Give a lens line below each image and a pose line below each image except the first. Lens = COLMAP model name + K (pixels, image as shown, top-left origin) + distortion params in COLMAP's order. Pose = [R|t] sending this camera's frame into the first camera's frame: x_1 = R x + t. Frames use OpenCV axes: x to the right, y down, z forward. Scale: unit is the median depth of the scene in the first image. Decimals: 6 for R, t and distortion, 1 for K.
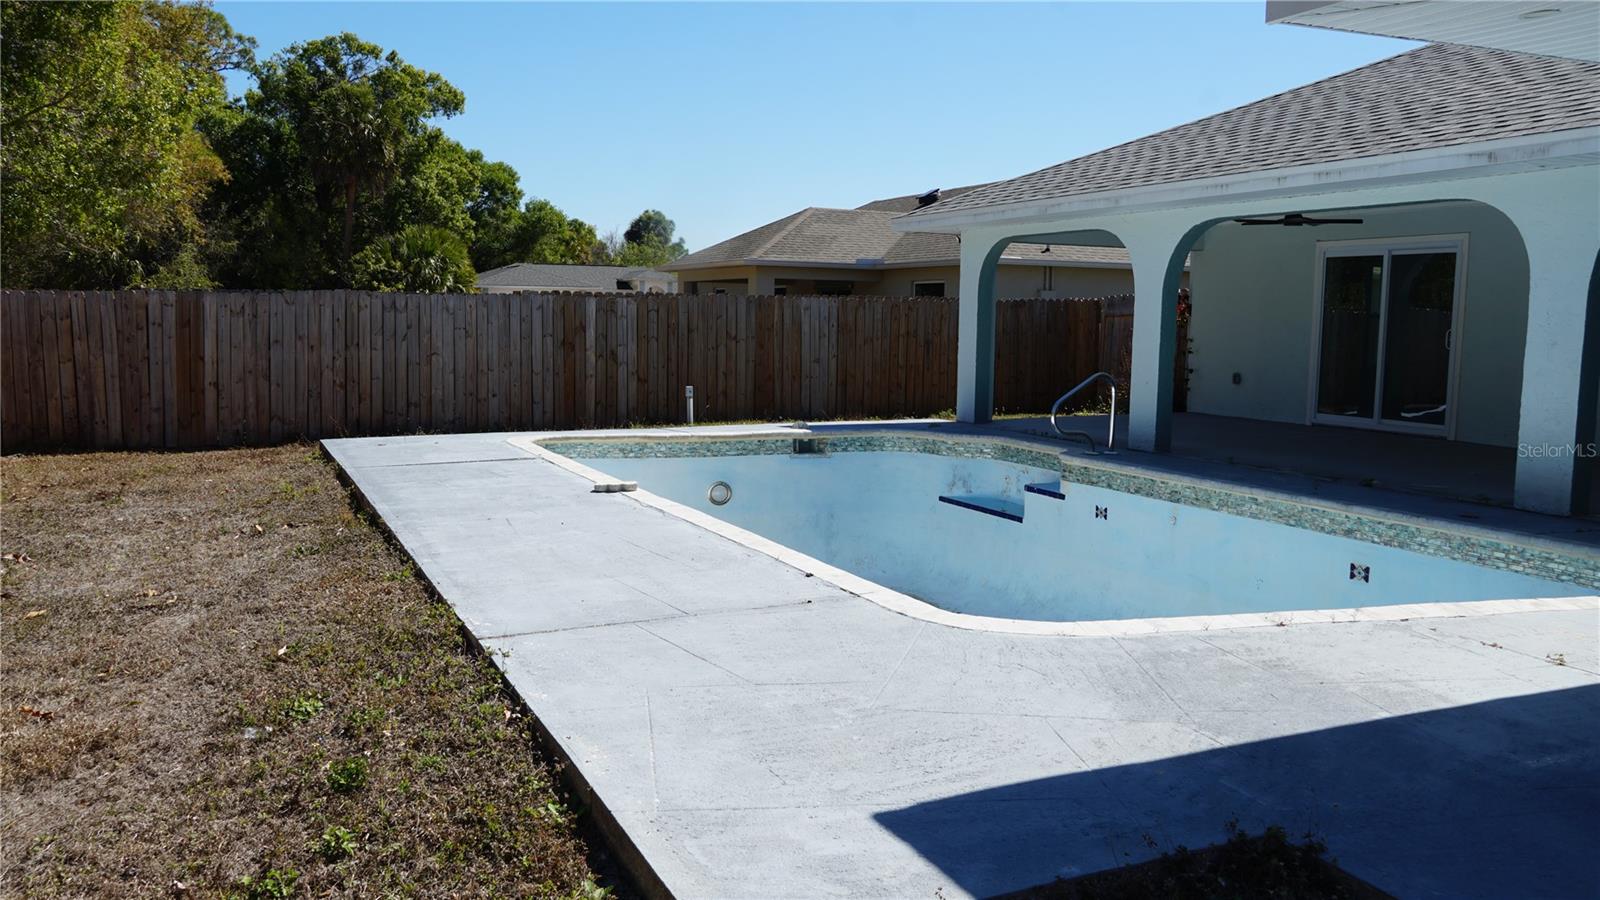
lens RADIAL K [[1291.4, 0, 803.3], [0, 1291.4, 446.7], [0, 0, 1]] dist [-0.003304, 0.027043]
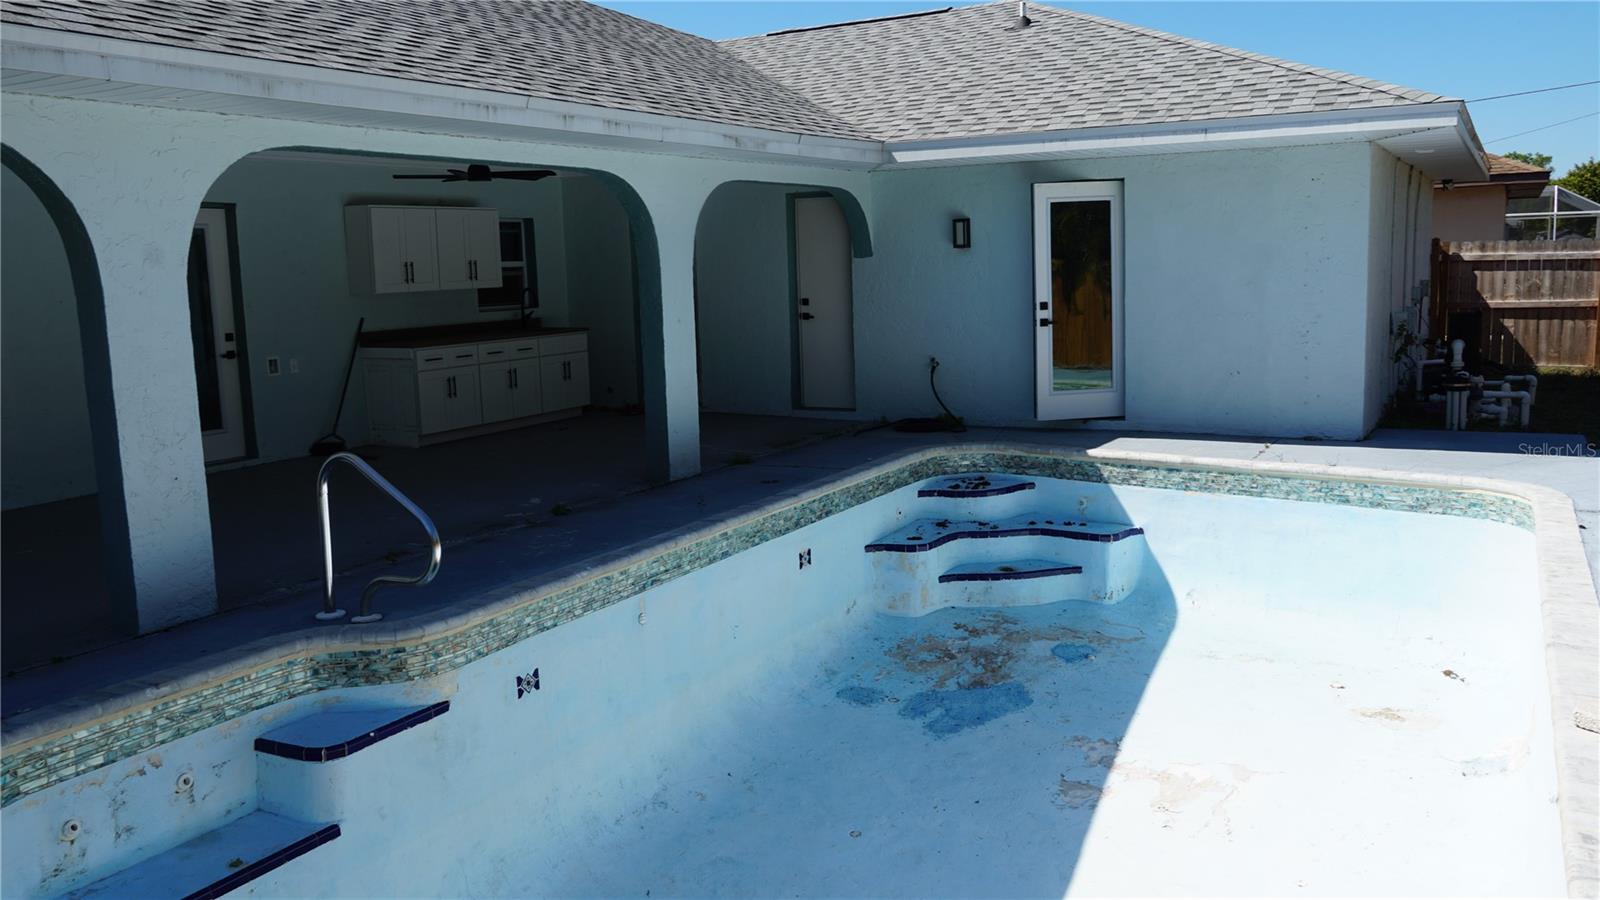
lens RADIAL K [[1291.4, 0, 795.6], [0, 1291.4, 454.9], [0, 0, 1]] dist [-0.003304, 0.027043]
pose [[-0.591607, -0.120749, 0.797133, -0.310000], [0.100919, 0.969853, 0.221811, -0.180894], [-0.799886, 0.211670, -0.561586, 1.407267]]
